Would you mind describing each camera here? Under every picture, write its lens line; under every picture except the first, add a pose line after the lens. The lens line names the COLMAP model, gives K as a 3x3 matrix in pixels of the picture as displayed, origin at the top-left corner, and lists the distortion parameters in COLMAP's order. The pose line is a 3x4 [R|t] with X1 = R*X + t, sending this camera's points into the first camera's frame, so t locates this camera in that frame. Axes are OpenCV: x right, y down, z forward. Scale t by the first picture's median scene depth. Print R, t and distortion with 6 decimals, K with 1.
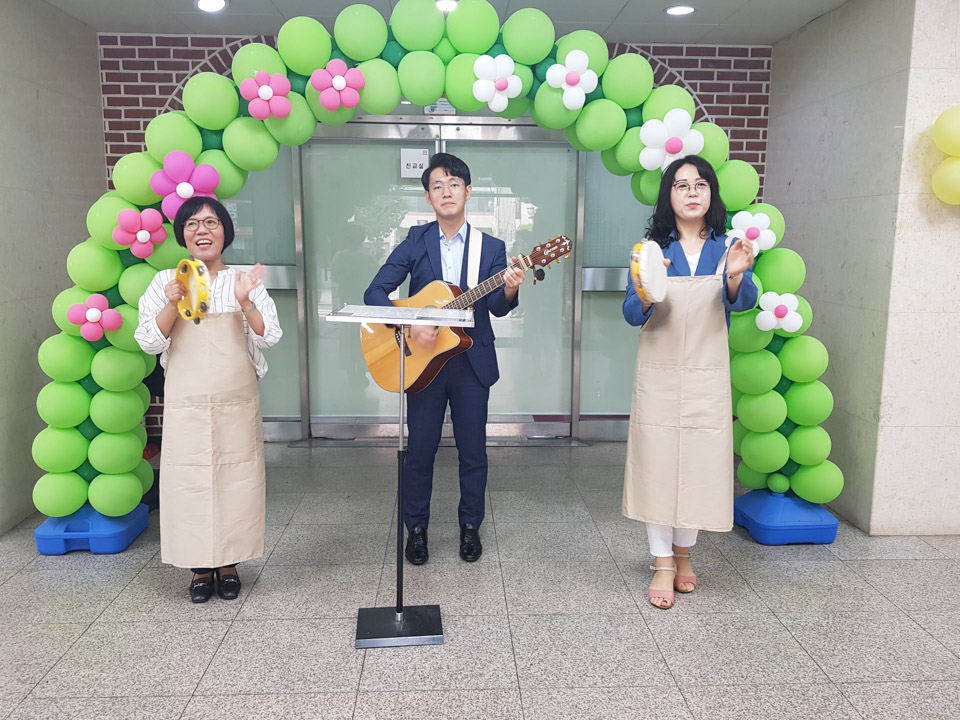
lens RADIAL K [[771.9, 0, 486.0], [0, 771.9, 369.1], [0, 0, 1]] dist [0.034944, -0.054318]
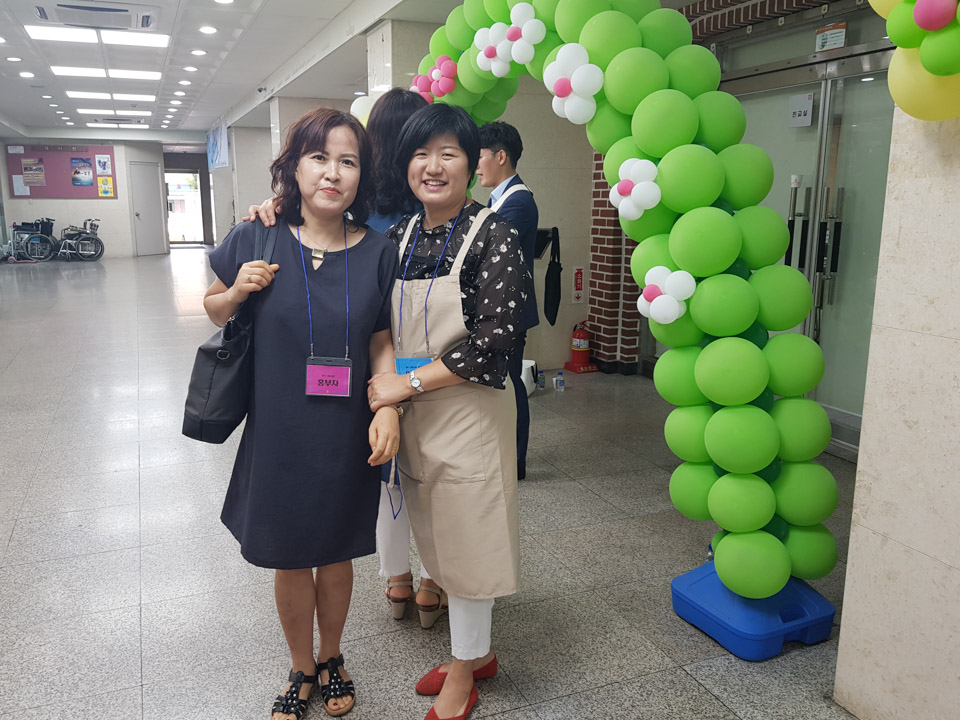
lens RADIAL K [[771.9, 0, 483.9], [0, 771.9, 352.9], [0, 0, 1]] dist [0.034944, -0.054318]
pose [[0.373962, 0.178316, -0.910141, 0.947297], [-0.156187, 0.979436, 0.127717, -0.082243], [0.914198, 0.094390, 0.394122, 0.536797]]
